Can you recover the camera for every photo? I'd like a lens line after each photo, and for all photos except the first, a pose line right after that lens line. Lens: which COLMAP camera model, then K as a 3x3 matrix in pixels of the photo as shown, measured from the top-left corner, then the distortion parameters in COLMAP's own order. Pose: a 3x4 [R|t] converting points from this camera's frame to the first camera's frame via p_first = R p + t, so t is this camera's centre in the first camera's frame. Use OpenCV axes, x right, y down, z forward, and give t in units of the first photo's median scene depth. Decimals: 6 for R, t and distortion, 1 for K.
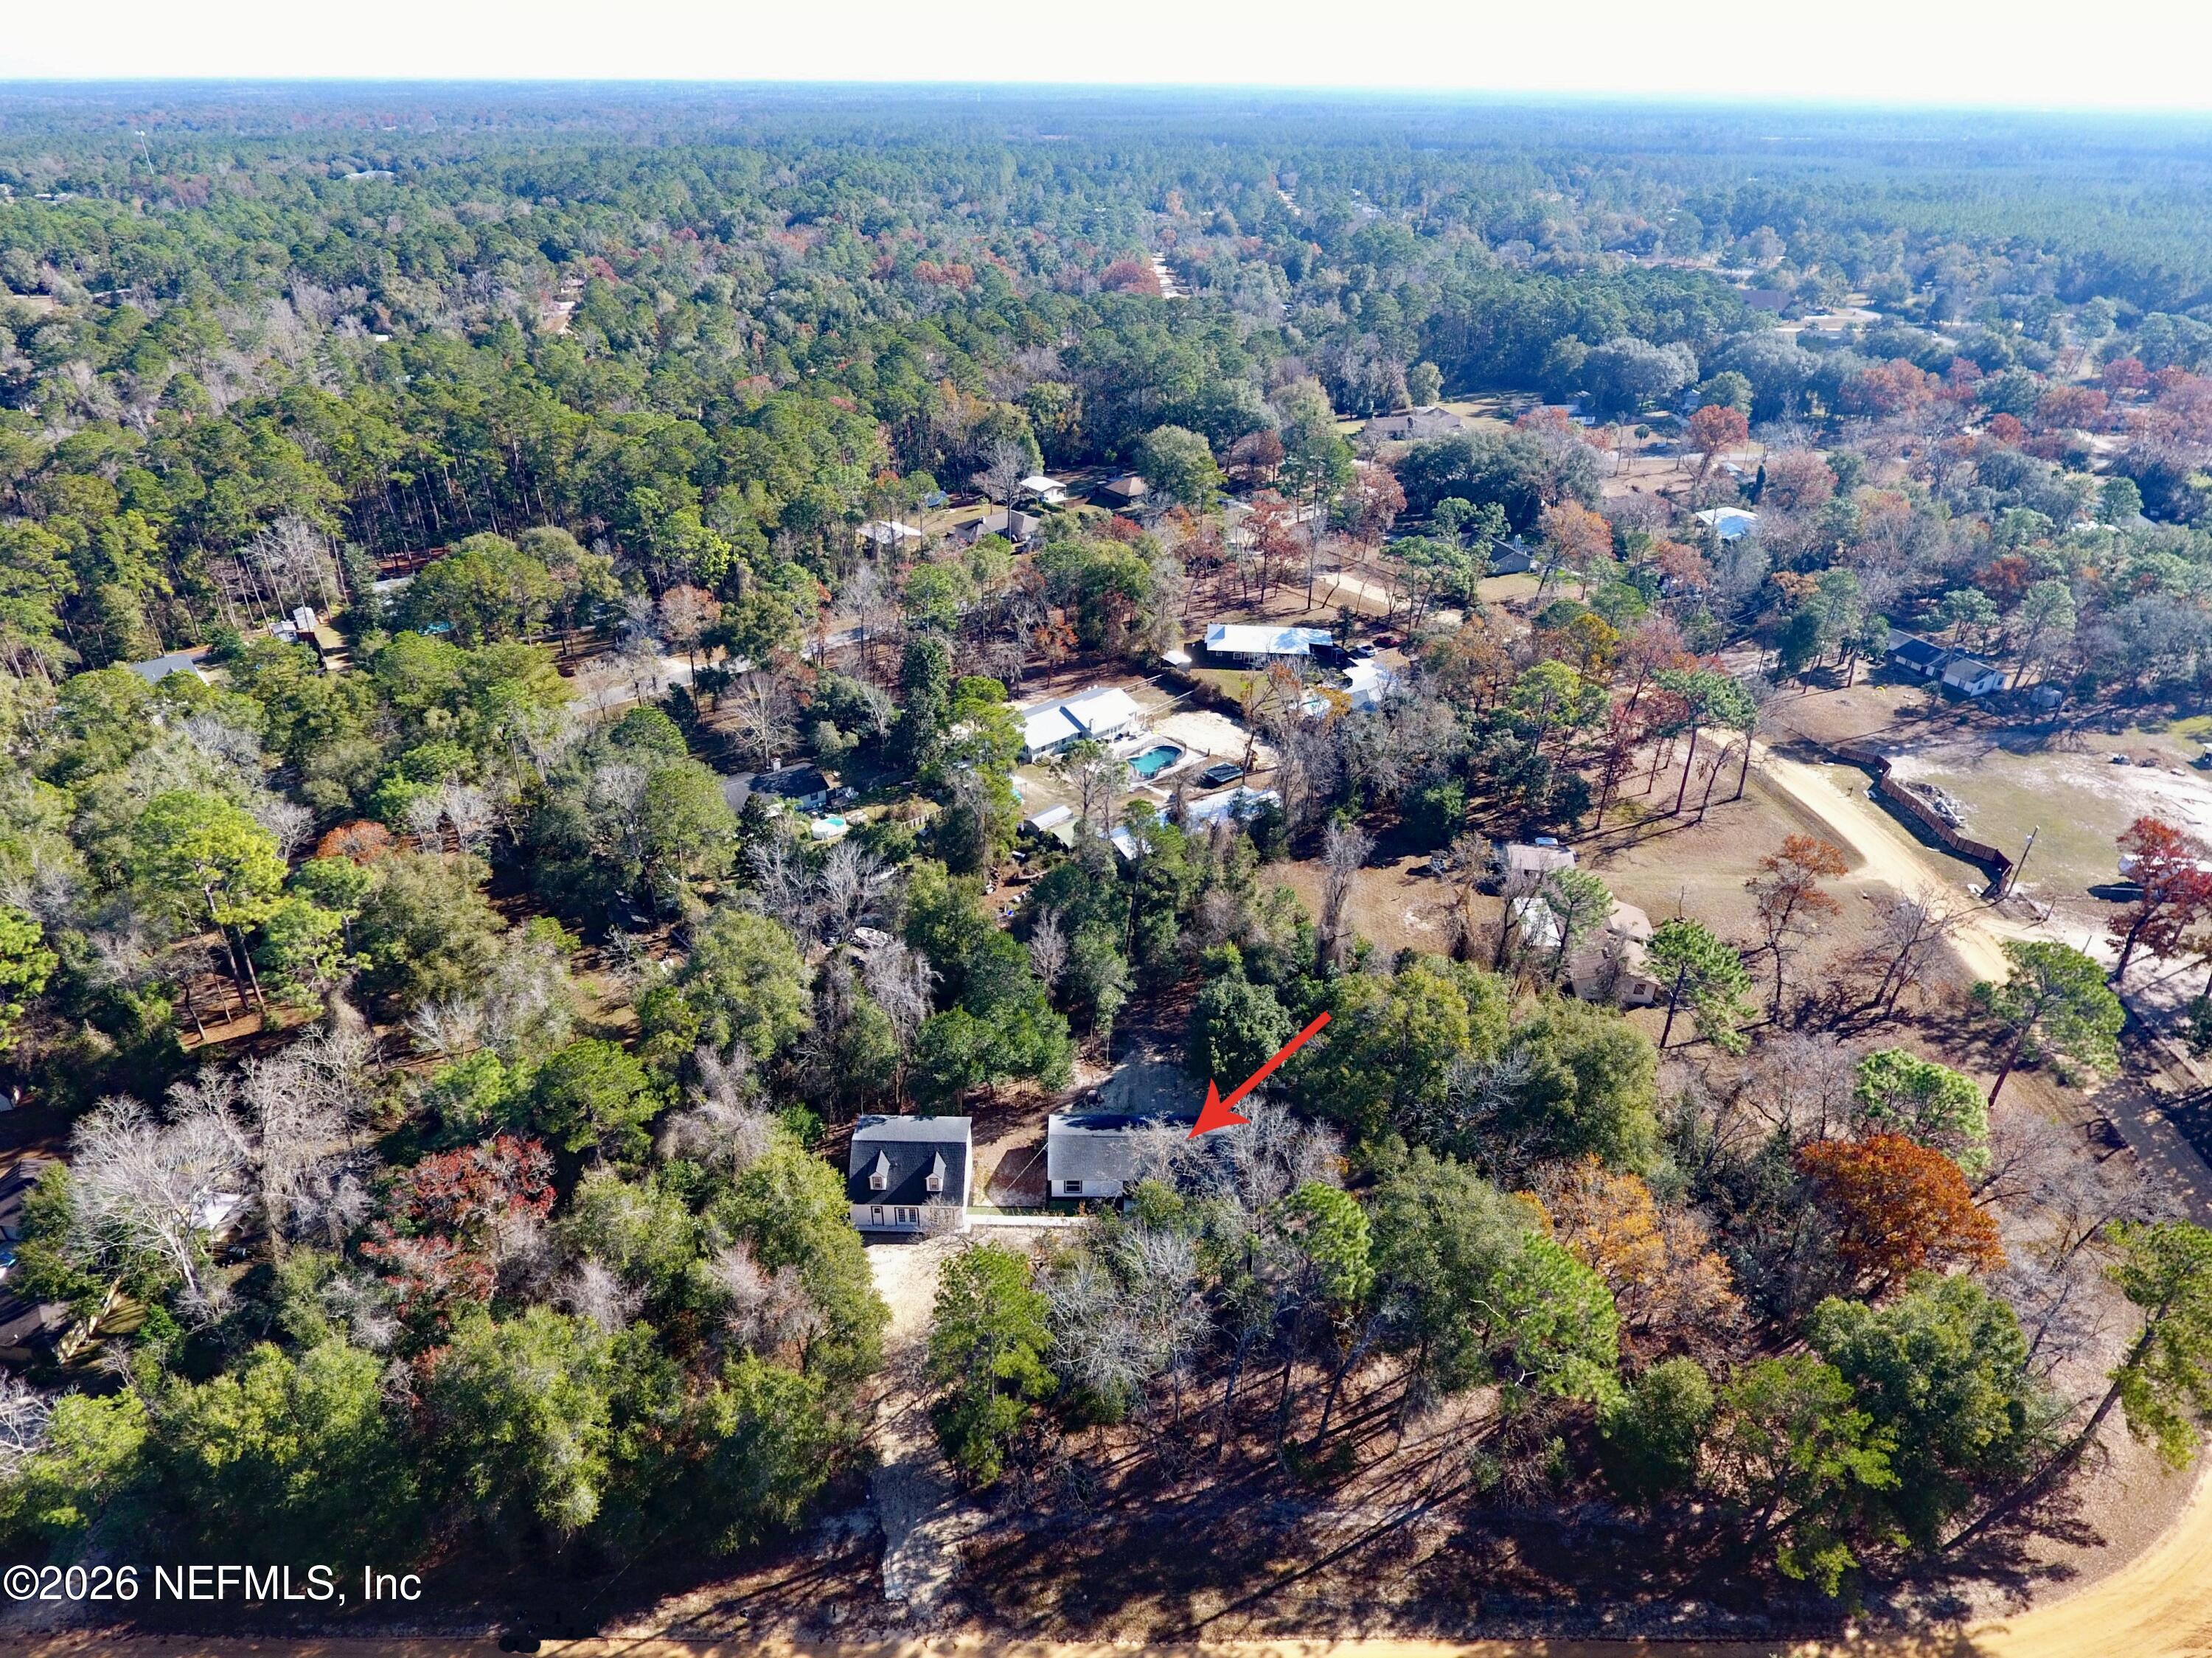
lens RADIAL K [[1318.2, 0, 1065.1], [0, 1318.2, 838.2], [0, 0, 1]] dist [-0.004675, -0.002437]
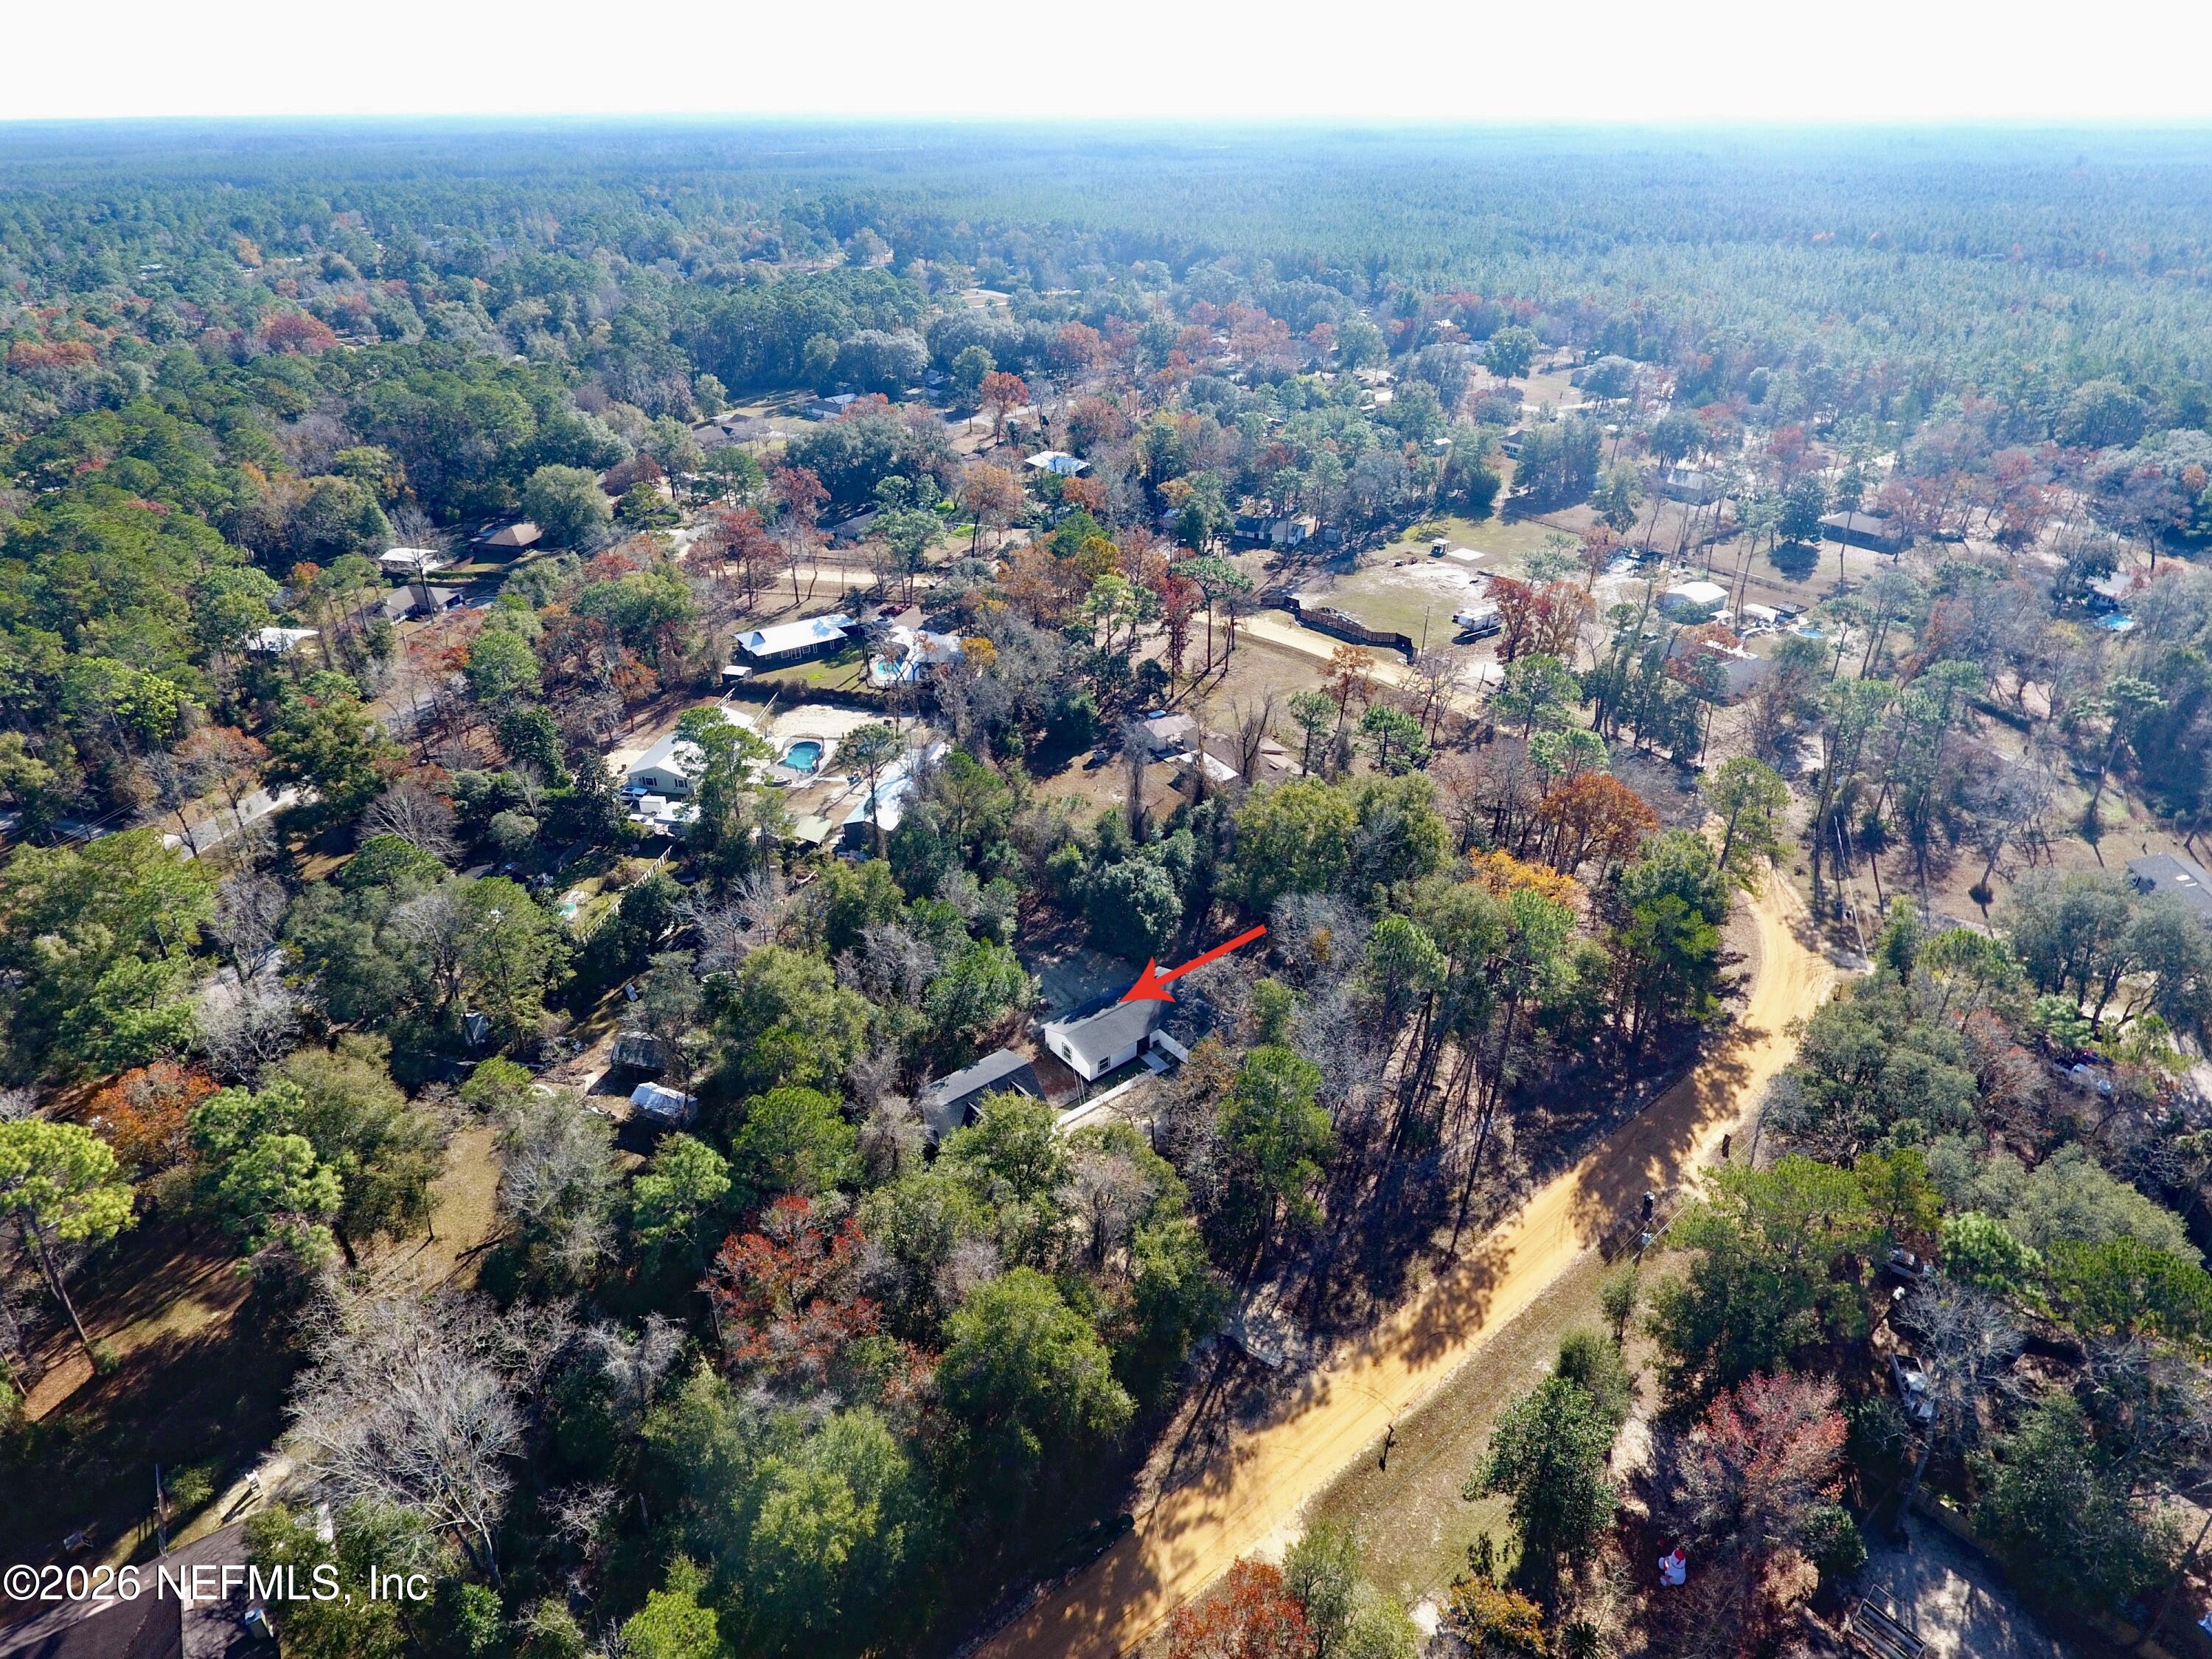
lens RADIAL K [[1318.3, 0, 1095.0], [0, 1318.3, 831.2], [0, 0, 1]] dist [-0.004675, -0.002437]
pose [[0.767548, -0.320066, 0.555363, -0.392684], [0.329855, 0.940113, 0.085924, -0.019111], [-0.549605, 0.117239, 0.827157, 0.019998]]
